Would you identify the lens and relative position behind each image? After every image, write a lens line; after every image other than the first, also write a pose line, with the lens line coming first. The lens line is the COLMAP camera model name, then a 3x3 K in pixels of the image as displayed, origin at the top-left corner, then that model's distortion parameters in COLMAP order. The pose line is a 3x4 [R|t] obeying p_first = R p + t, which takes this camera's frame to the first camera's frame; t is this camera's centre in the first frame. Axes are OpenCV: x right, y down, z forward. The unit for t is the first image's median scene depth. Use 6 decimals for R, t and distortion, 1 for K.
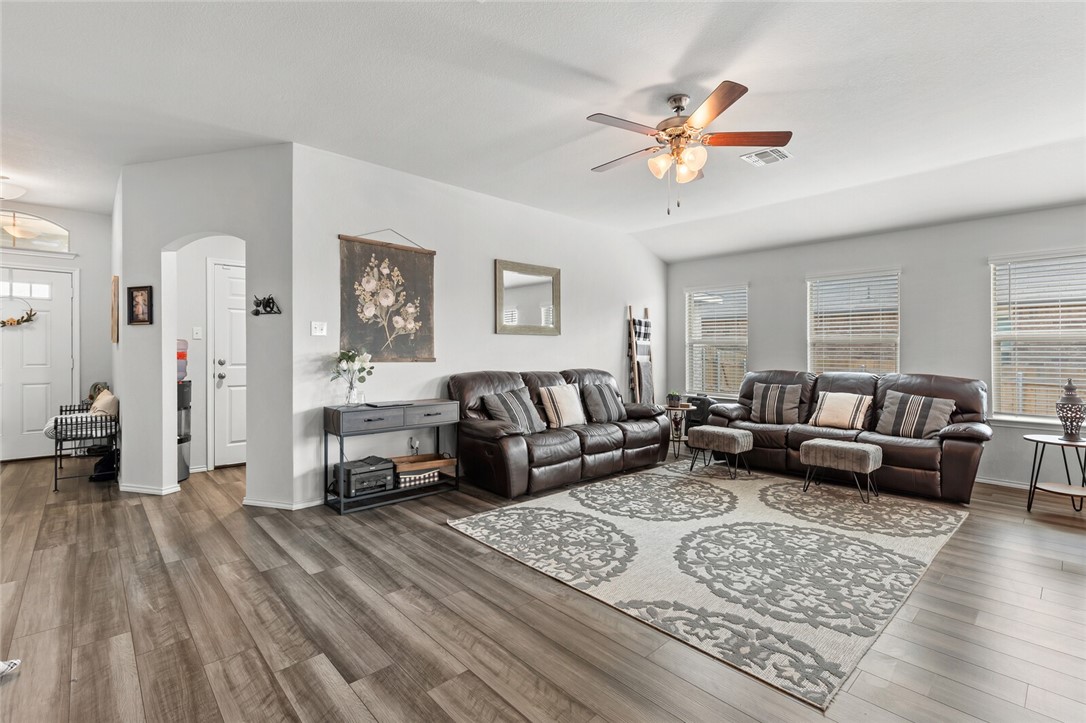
lens RADIAL K [[494.3, 0, 545.6], [0, 494.3, 351.7], [0, 0, 1]] dist [0.007358, -0.000205]
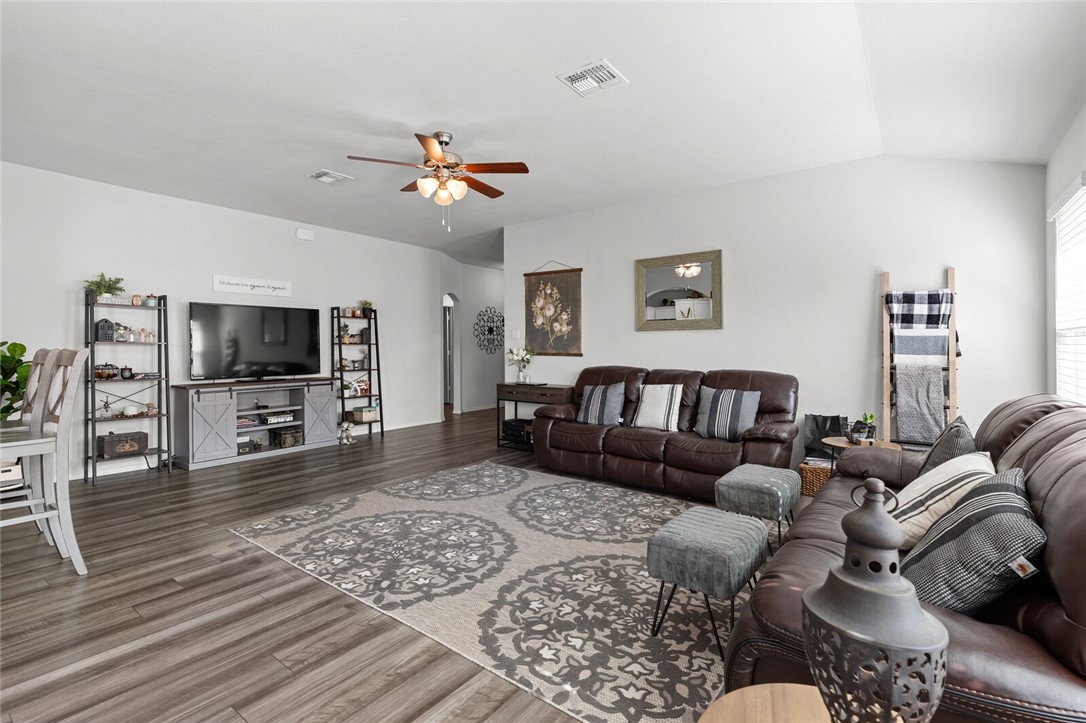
lens RADIAL K [[494.3, 0, 545.6], [0, 494.3, 351.7], [0, 0, 1]] dist [0.007358, -0.000205]
pose [[0.177419, 0.002015, -0.984133, 1.252100], [-0.003594, 0.999993, 0.001399, 0.008552], [0.984129, 0.003288, 0.177425, 0.874678]]
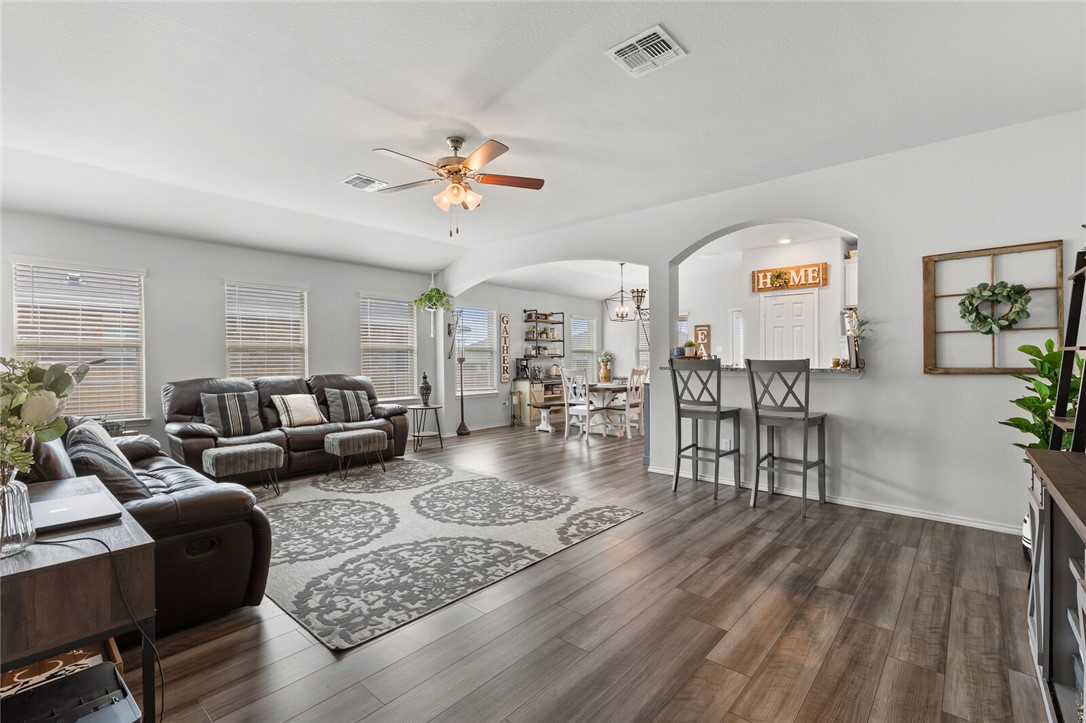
lens RADIAL K [[494.3, 0, 545.6], [0, 494.3, 351.7], [0, 0, 1]] dist [0.007358, -0.000205]
pose [[-0.102960, 0.005522, 0.994670, -0.778672], [0.005417, 0.999973, -0.004991, -0.004563], [-0.994671, 0.004874, -0.102987, 0.782320]]
